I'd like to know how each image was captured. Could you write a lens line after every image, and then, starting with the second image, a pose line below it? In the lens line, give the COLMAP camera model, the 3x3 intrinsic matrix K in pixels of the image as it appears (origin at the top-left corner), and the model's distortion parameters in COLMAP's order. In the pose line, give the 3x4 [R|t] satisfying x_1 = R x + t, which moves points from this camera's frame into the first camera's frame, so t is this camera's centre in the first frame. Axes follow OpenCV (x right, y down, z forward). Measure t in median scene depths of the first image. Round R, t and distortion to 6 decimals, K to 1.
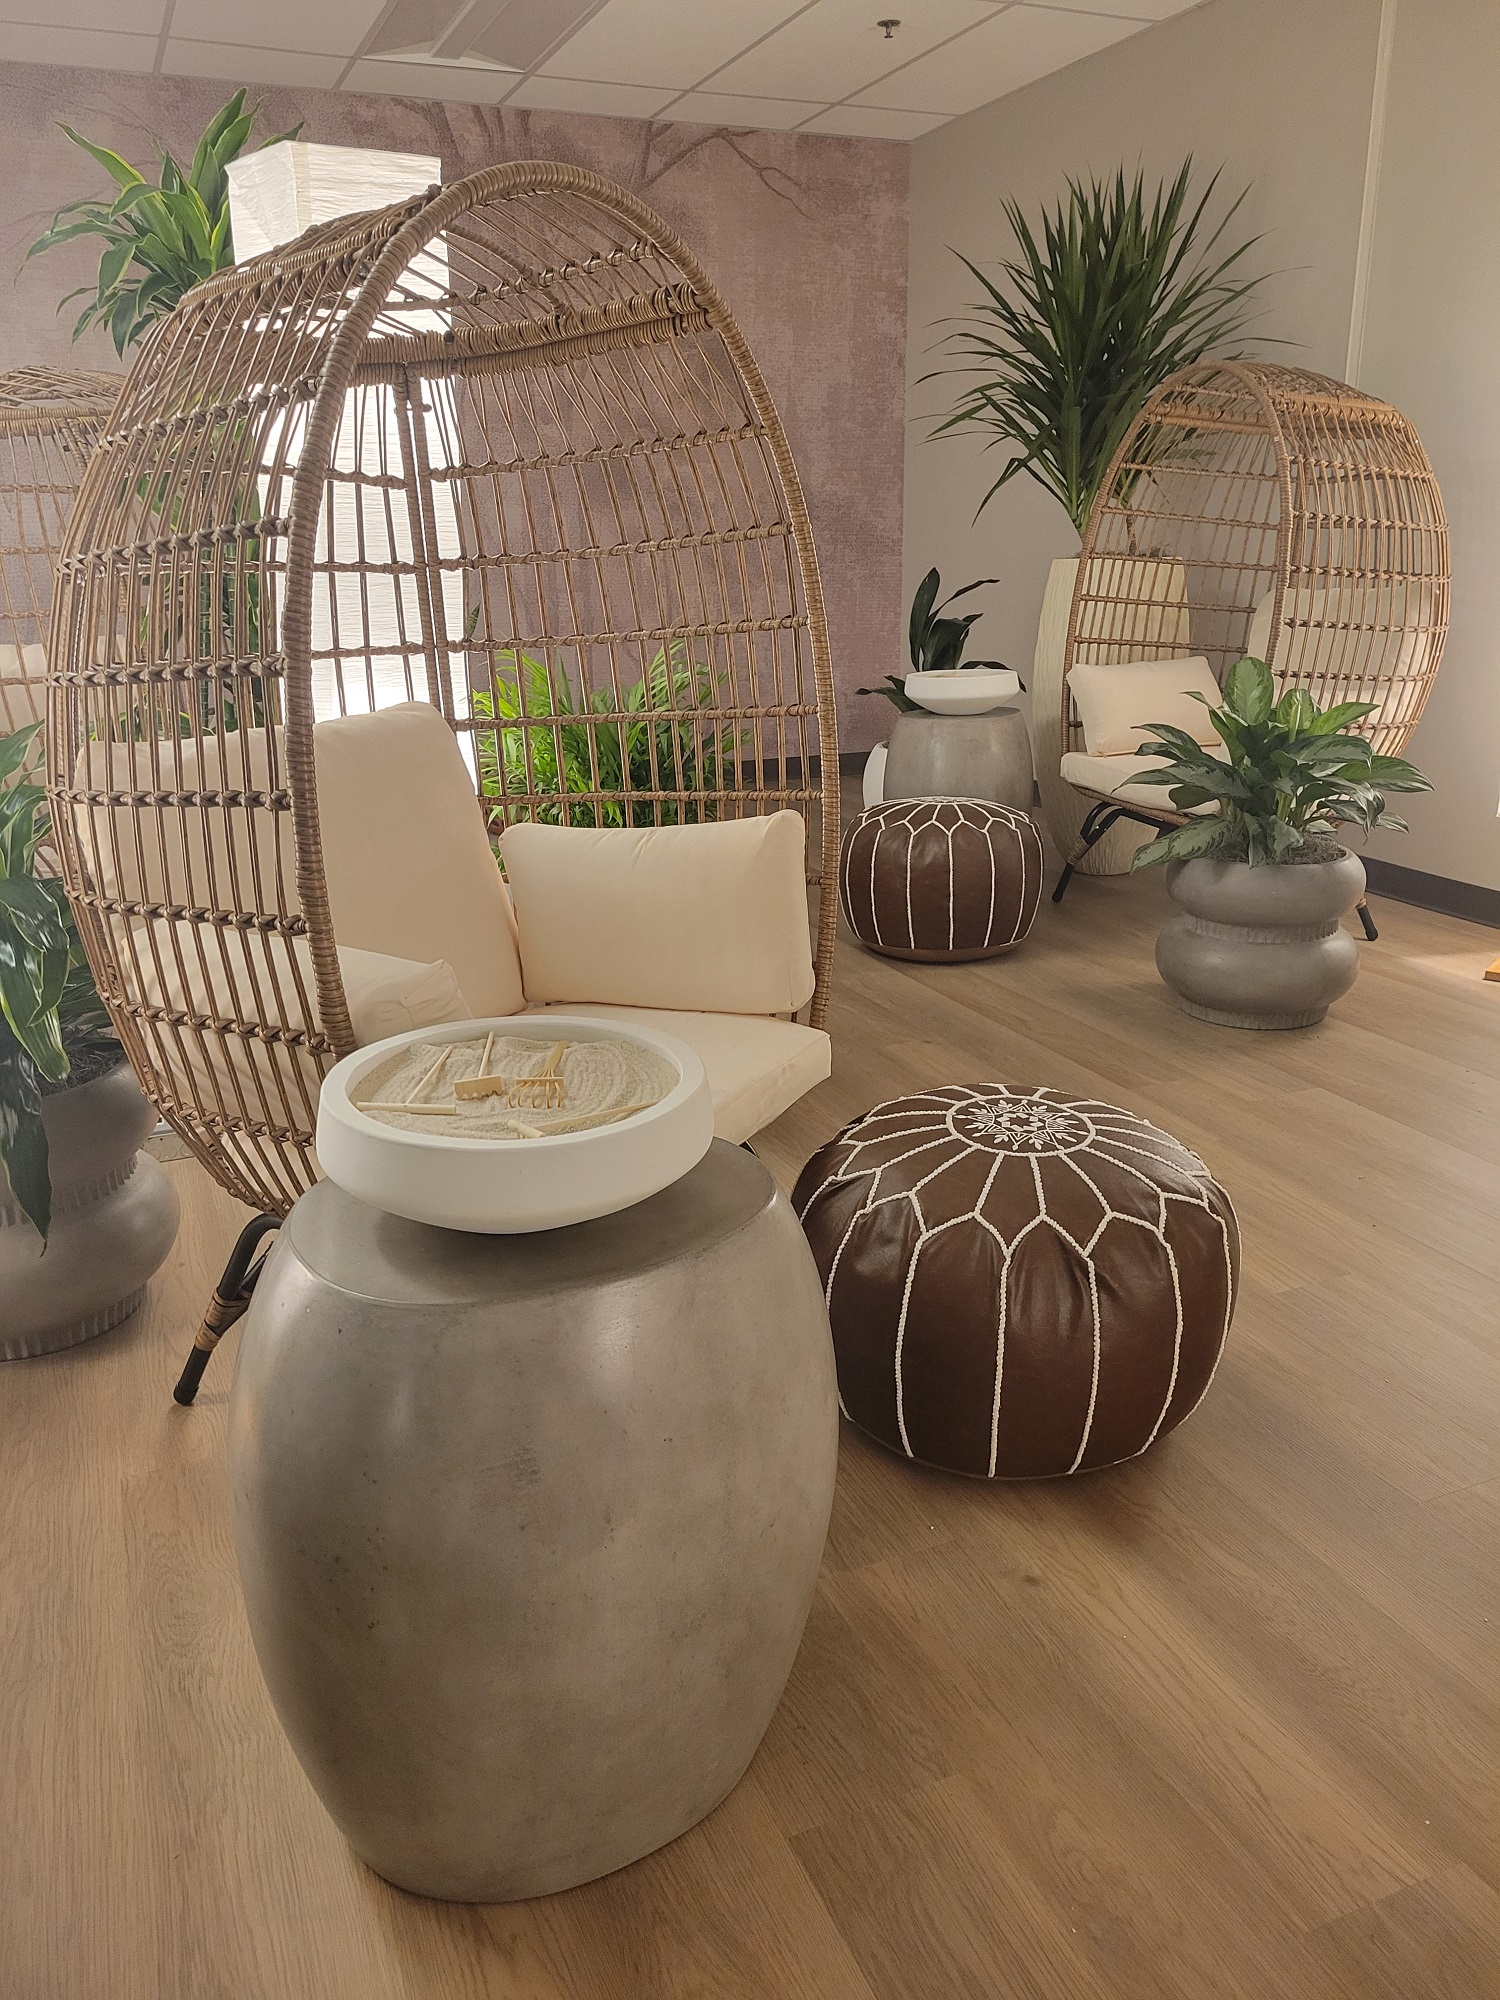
lens RADIAL K [[1523.5, 0, 748.0], [0, 1523.5, 985.6], [0, 0, 1]] dist [0.044326, -0.029890]
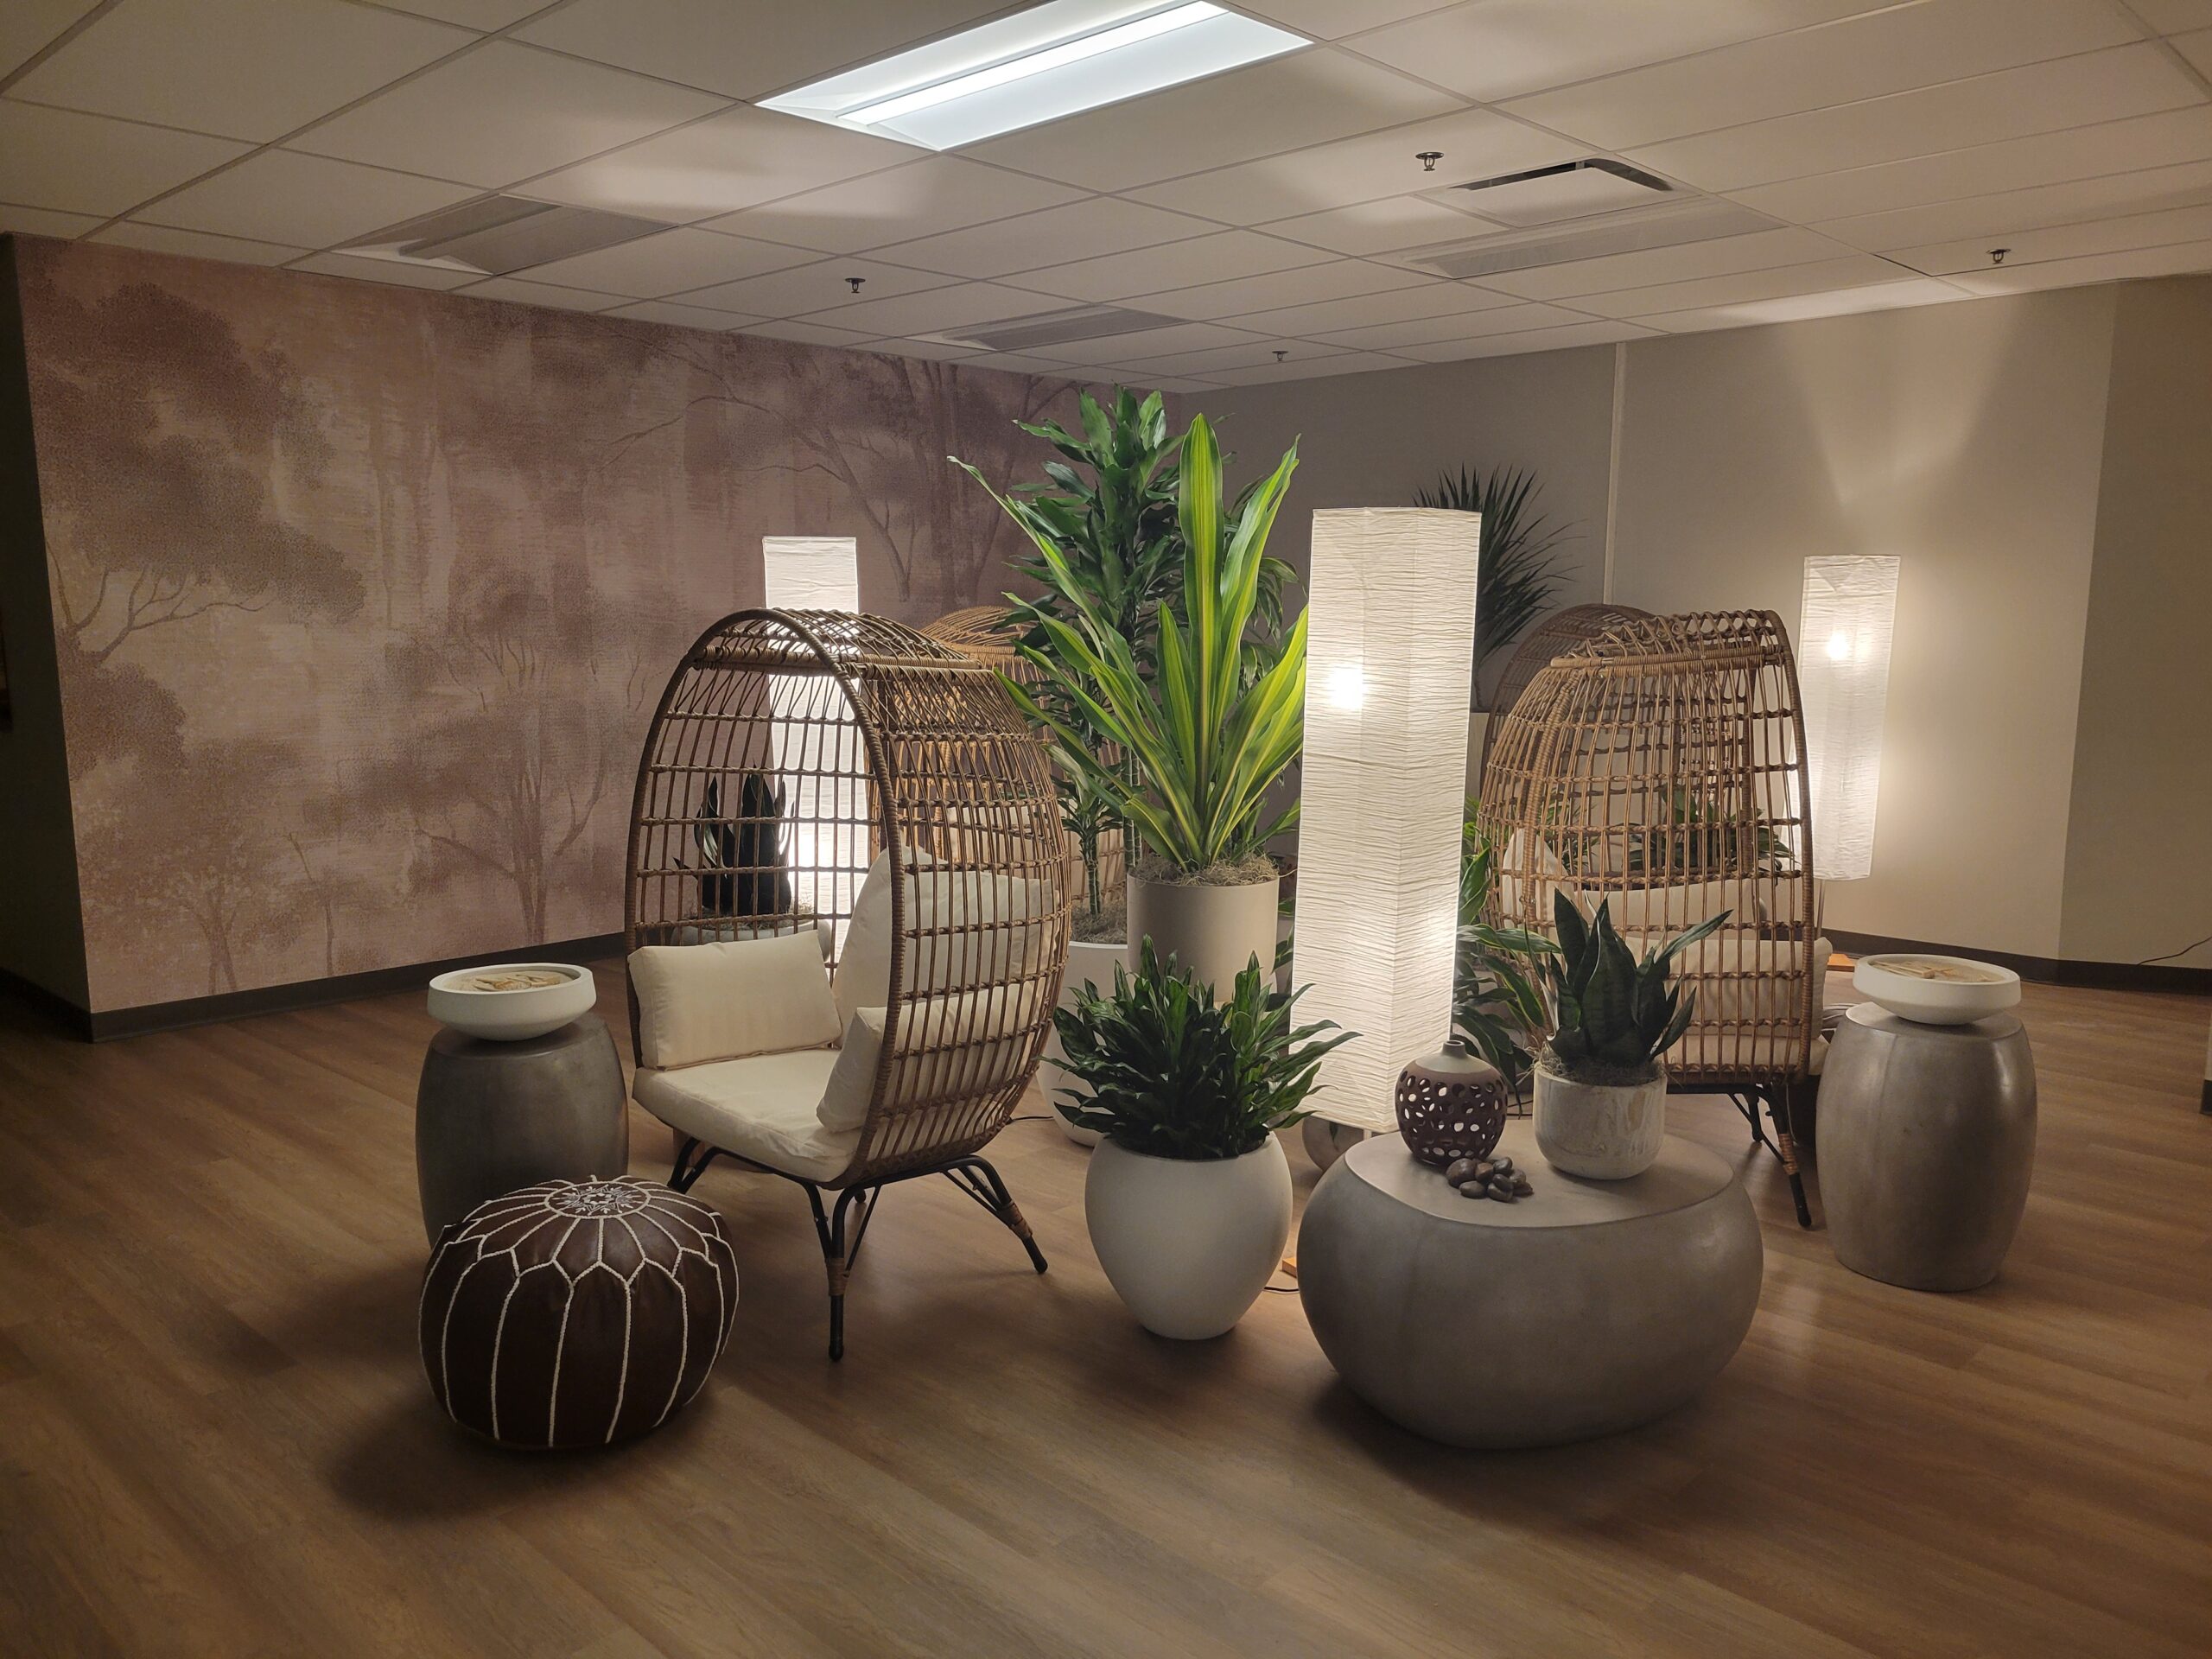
lens RADIAL K [[1685.0, 0, 1103.4], [0, 1685.0, 839.8], [0, 0, 1]] dist [0.044326, -0.029890]
pose [[0.922534, -0.035908, 0.384241, -0.596410], [0.093176, 0.986930, -0.131480, 0.021475], [-0.374497, 0.157097, 0.913823, -0.279970]]
